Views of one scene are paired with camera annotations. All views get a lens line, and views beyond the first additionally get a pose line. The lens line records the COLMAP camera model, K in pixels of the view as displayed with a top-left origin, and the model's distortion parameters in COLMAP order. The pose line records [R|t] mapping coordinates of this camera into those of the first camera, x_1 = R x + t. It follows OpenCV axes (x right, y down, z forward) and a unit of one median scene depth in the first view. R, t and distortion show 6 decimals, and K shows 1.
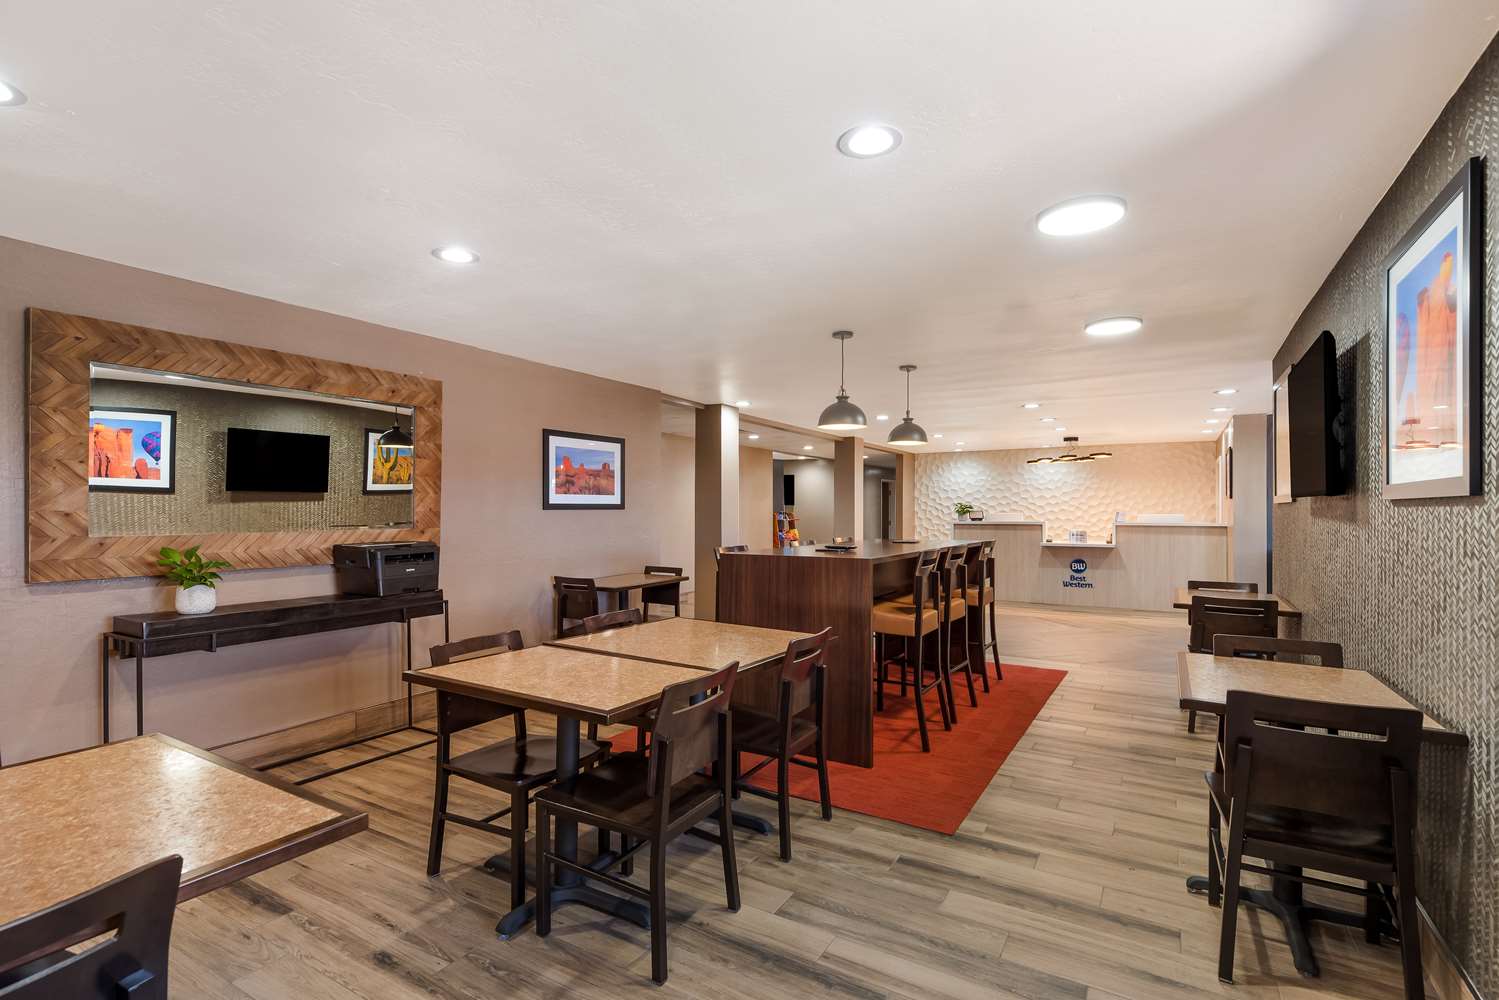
lens RADIAL K [[705.4, 0, 749.5], [0, 705.4, 500.0], [0, 0, 1]] dist [0.000474, 0.000109]
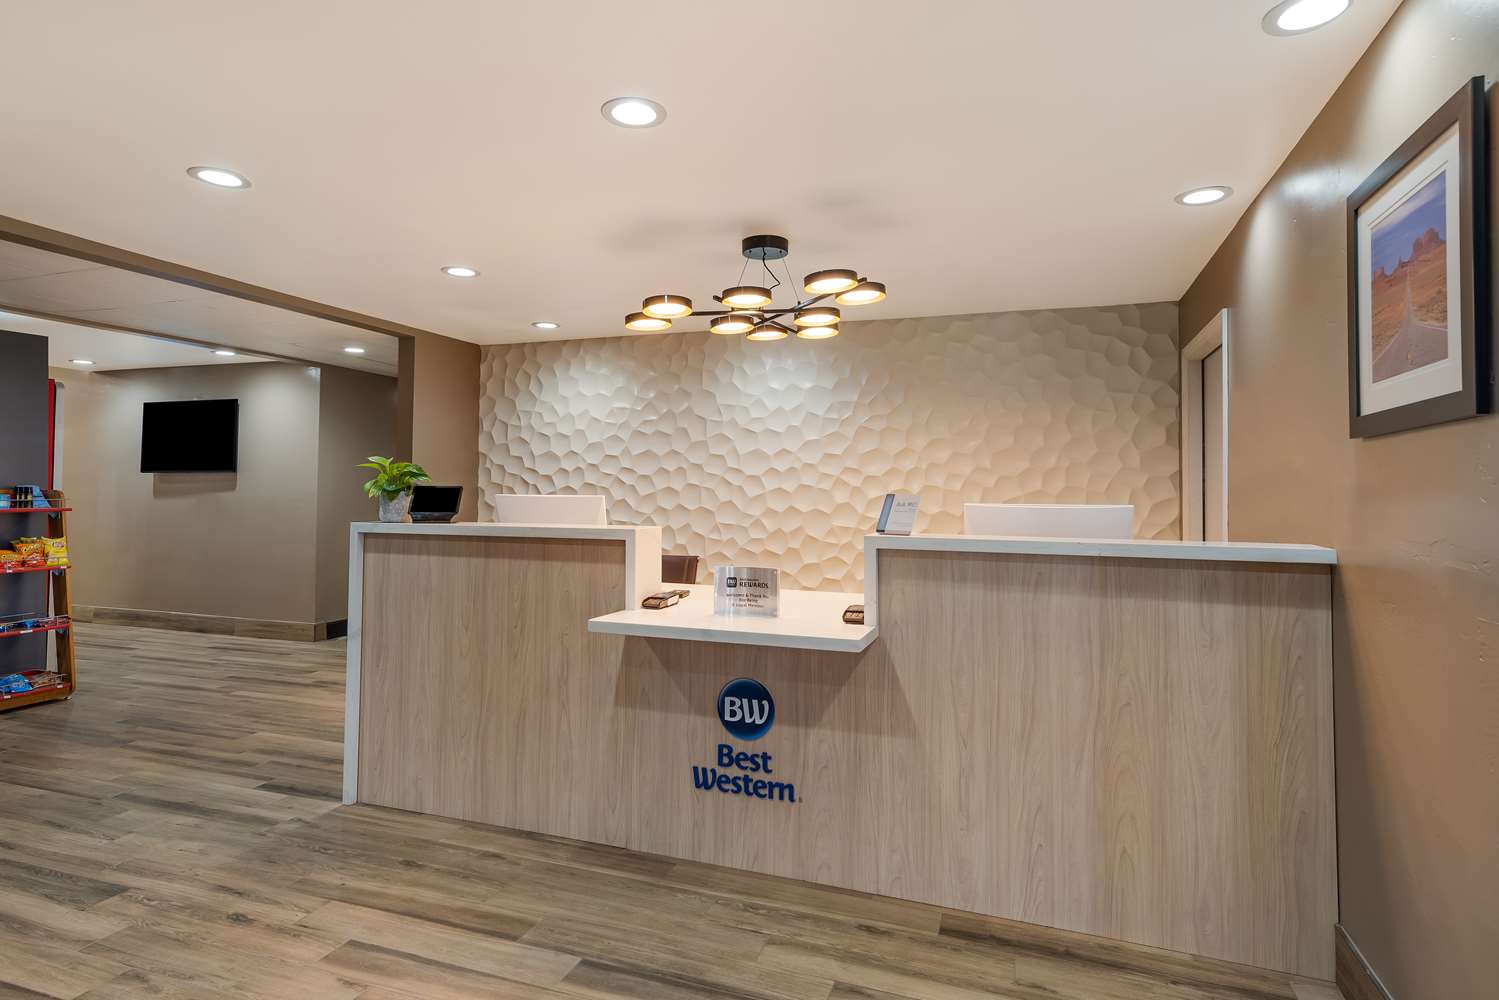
lens RADIAL K [[803.4, 0, 750.0], [0, 803.4, 465.8], [0, 0, 1]] dist [0.023574, 0.000865]
pose [[0.980429, 0.012168, 0.196498, 0.355144], [-0.009857, 0.999870, -0.012737, 0.009155], [-0.196627, 0.010551, 0.980422, 0.621355]]
